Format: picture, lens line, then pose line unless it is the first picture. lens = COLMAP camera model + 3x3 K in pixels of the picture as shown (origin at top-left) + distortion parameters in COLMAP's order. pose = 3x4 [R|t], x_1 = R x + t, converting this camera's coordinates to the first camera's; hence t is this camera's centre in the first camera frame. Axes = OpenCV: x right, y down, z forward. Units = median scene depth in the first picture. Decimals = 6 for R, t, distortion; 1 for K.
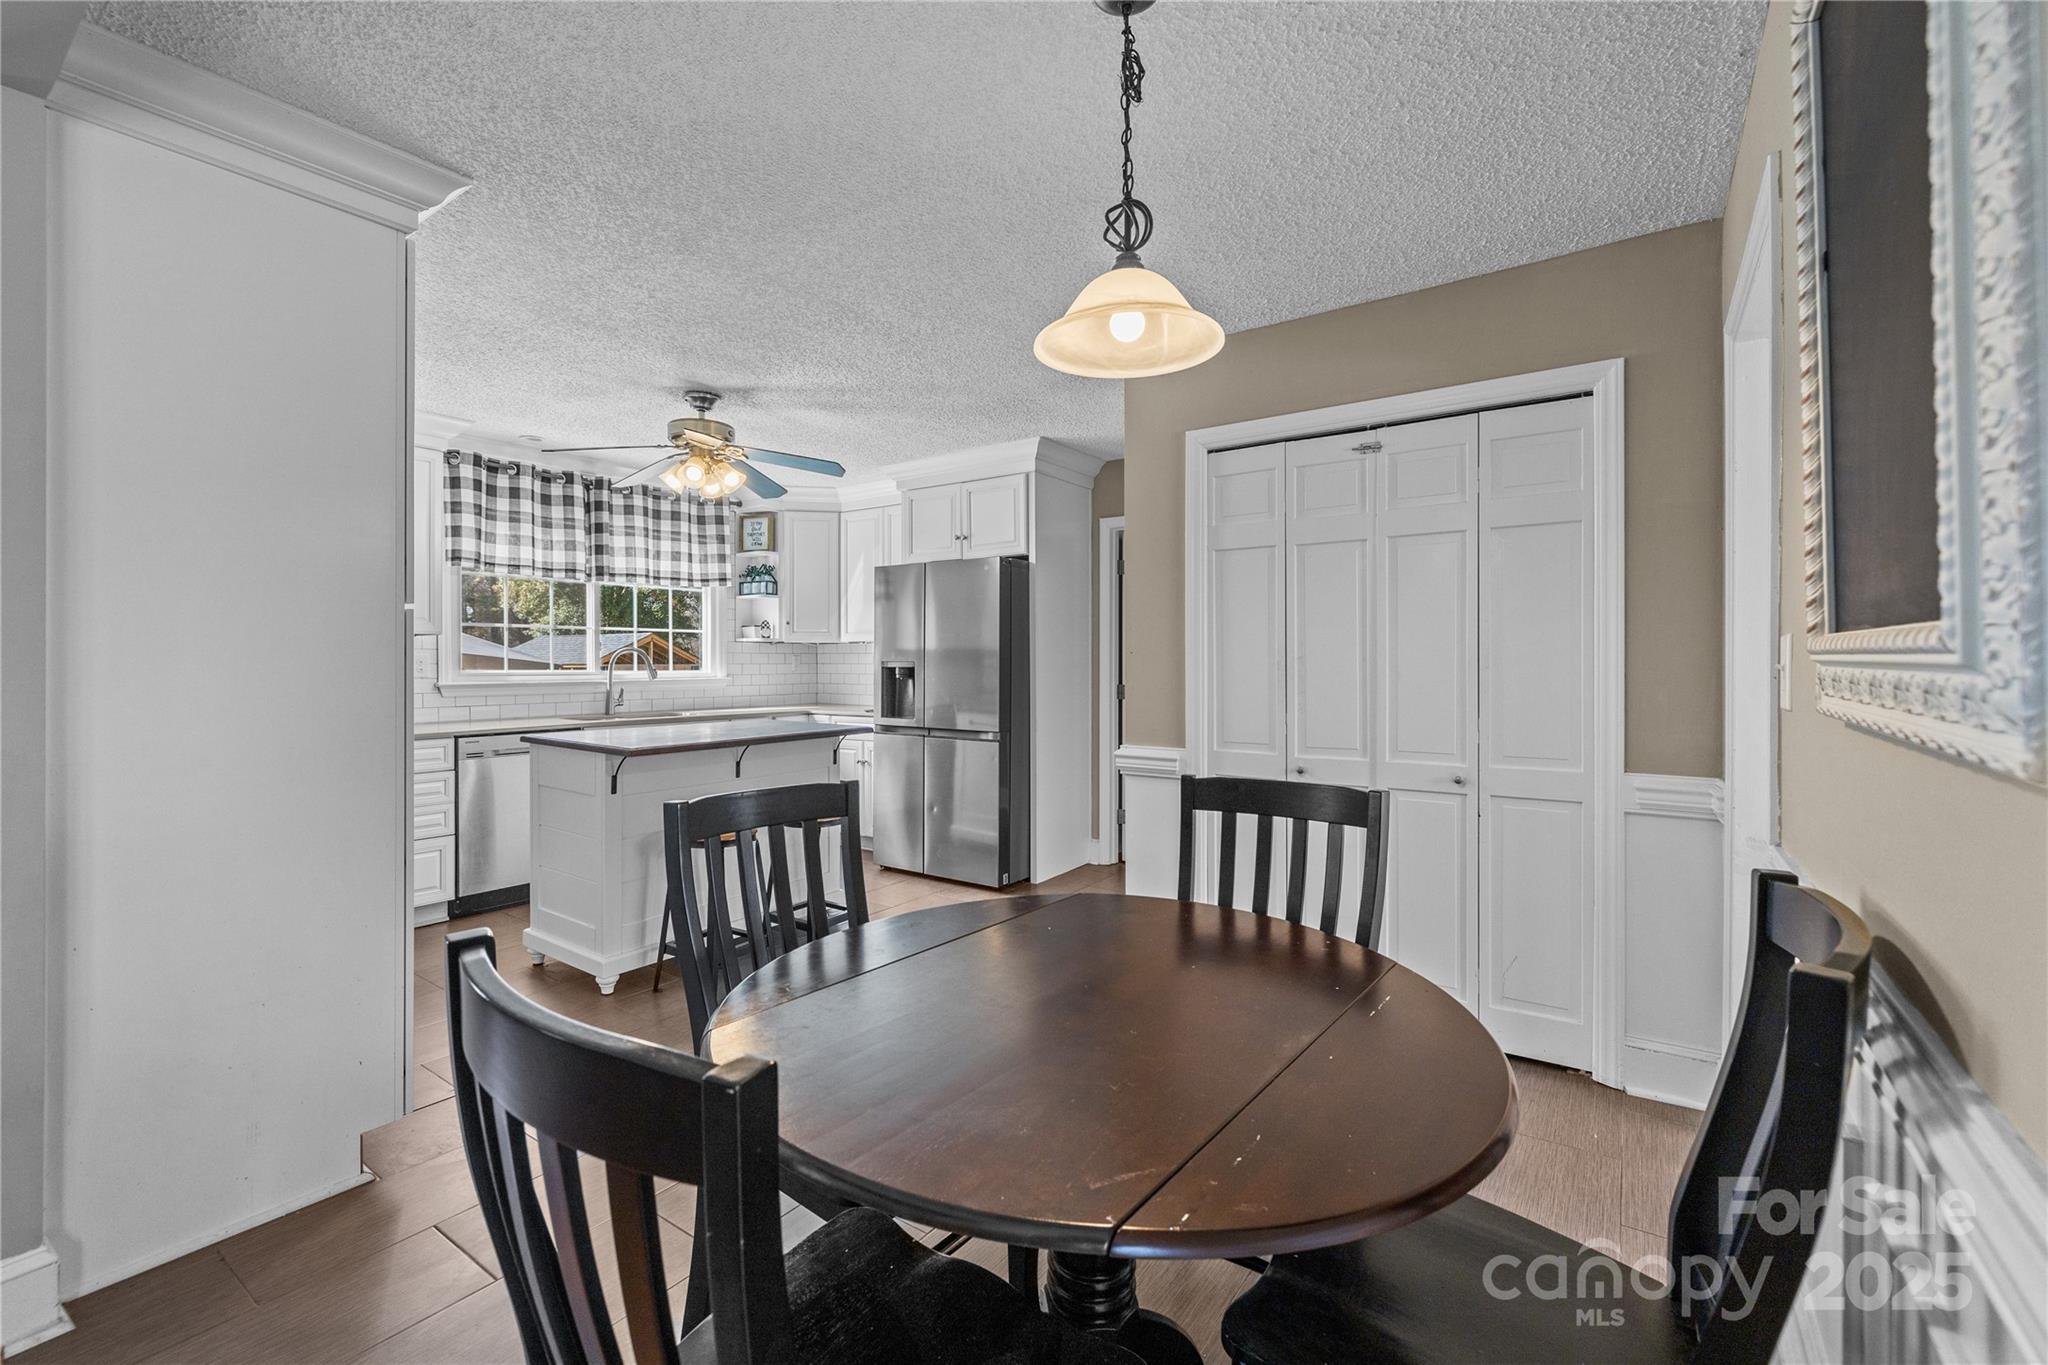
lens RADIAL K [[873.3, 0, 1019.7], [0, 873.3, 668.6], [0, 0, 1]] dist [-0.000482, -0.000007]
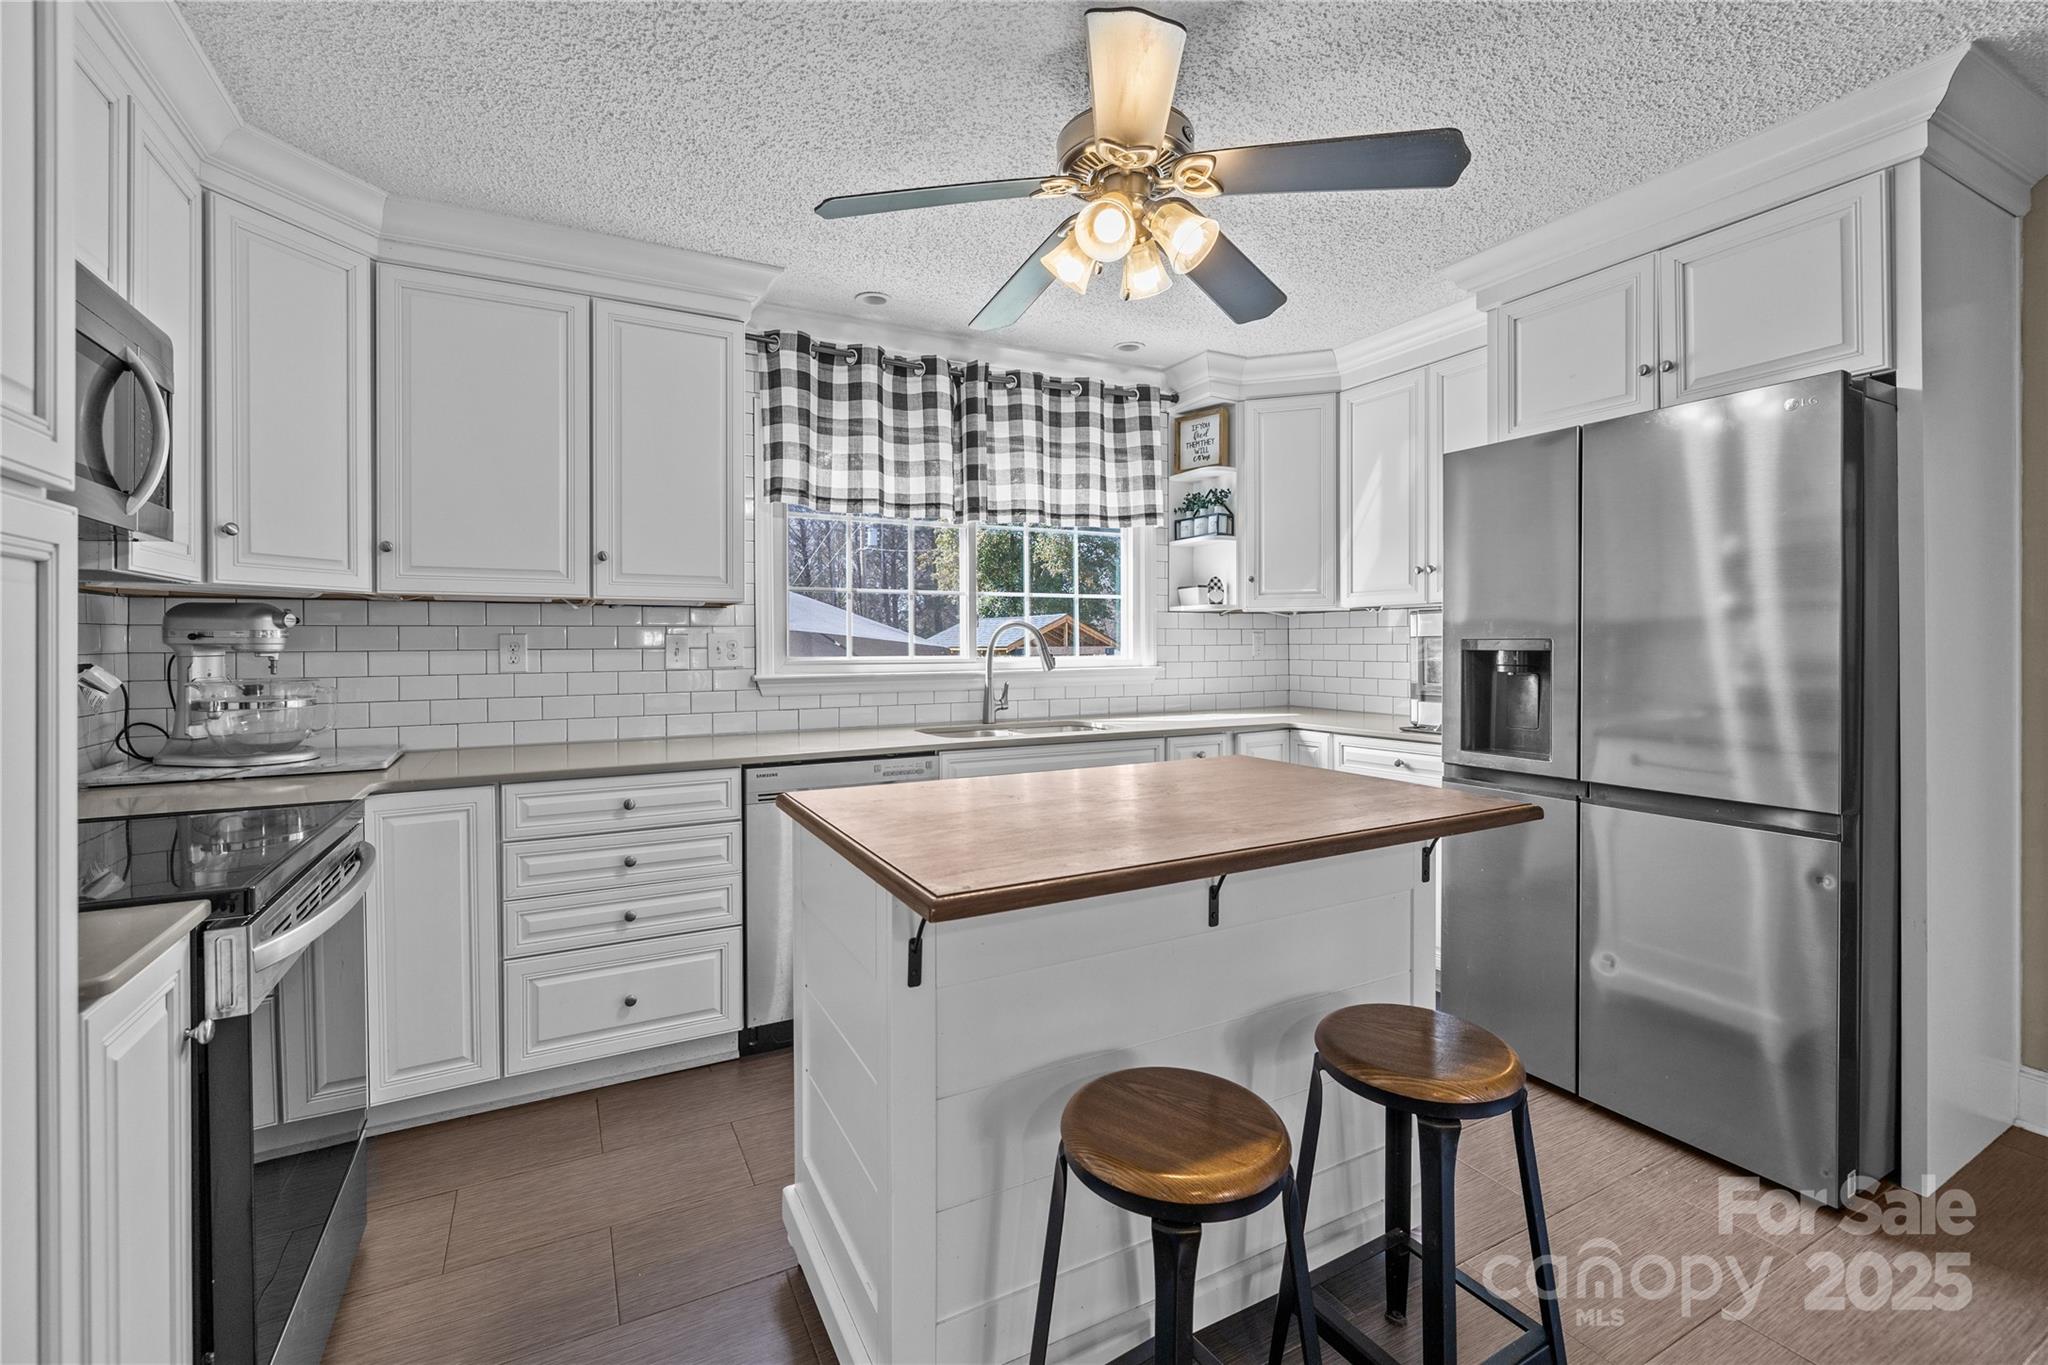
lens RADIAL K [[872.5, 0, 999.2], [0, 872.5, 651.7], [0, 0, 1]] dist [0.000265, 0.000057]
pose [[0.886496, -0.001420, -0.462734, -0.159252], [0.002144, 0.999997, 0.001039, -0.002101], [0.462731, -0.001913, 0.886496, 0.424202]]
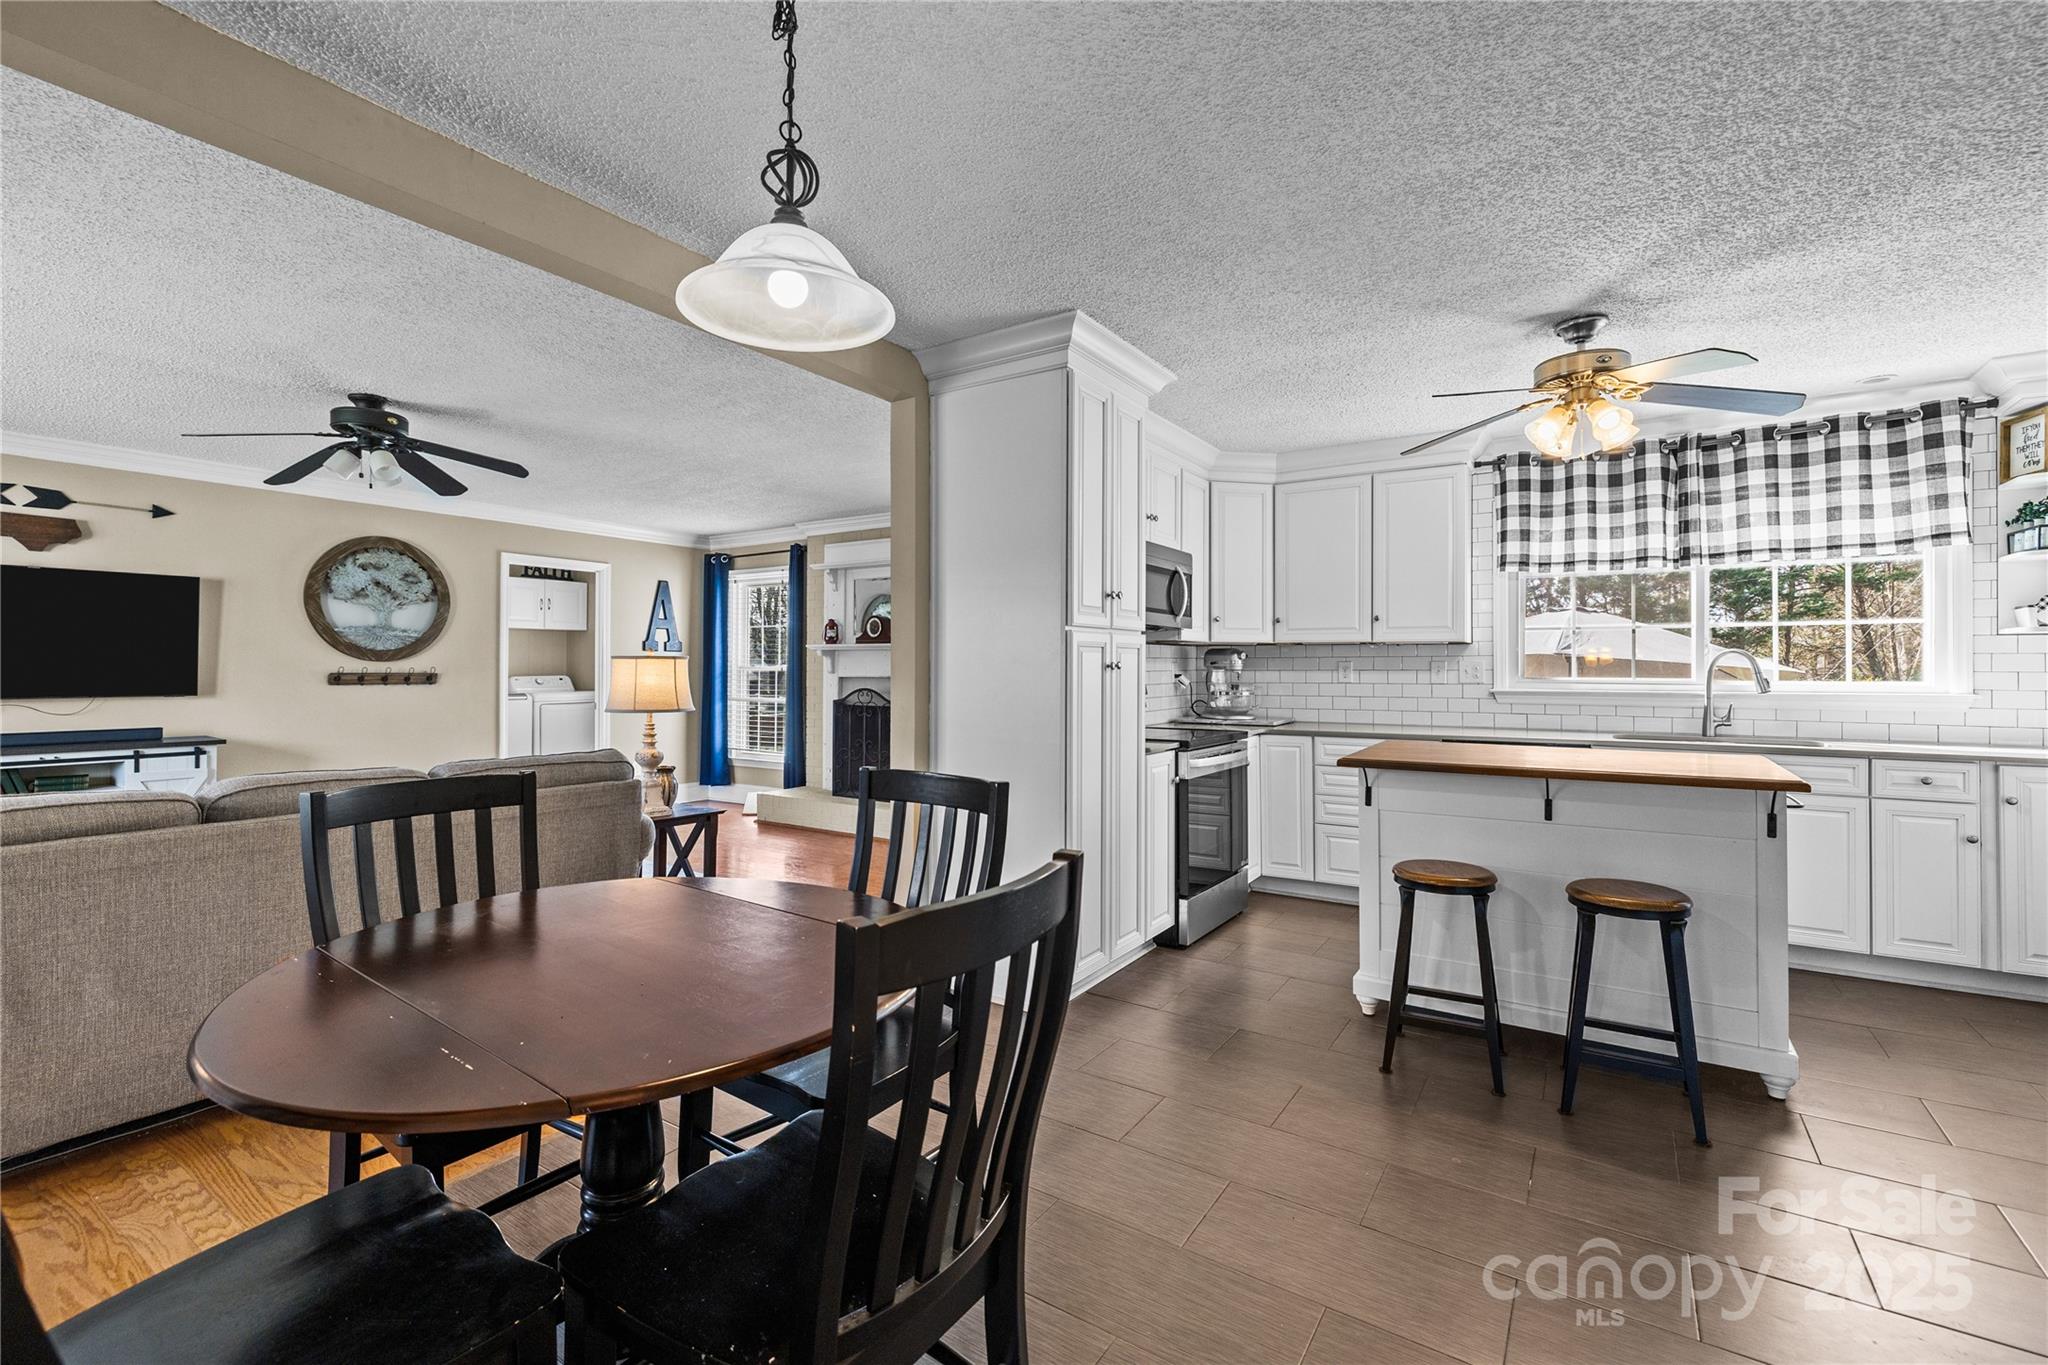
lens RADIAL K [[894.9, 0, 1014.6], [0, 894.9, 655.3], [0, 0, 1]] dist [0.000502, 0.000381]
pose [[0.017715, -0.013717, -0.999749, 0.316696], [-0.008761, 0.999865, -0.013874, -0.002852], [0.999805, 0.009005, 0.017593, 0.375973]]
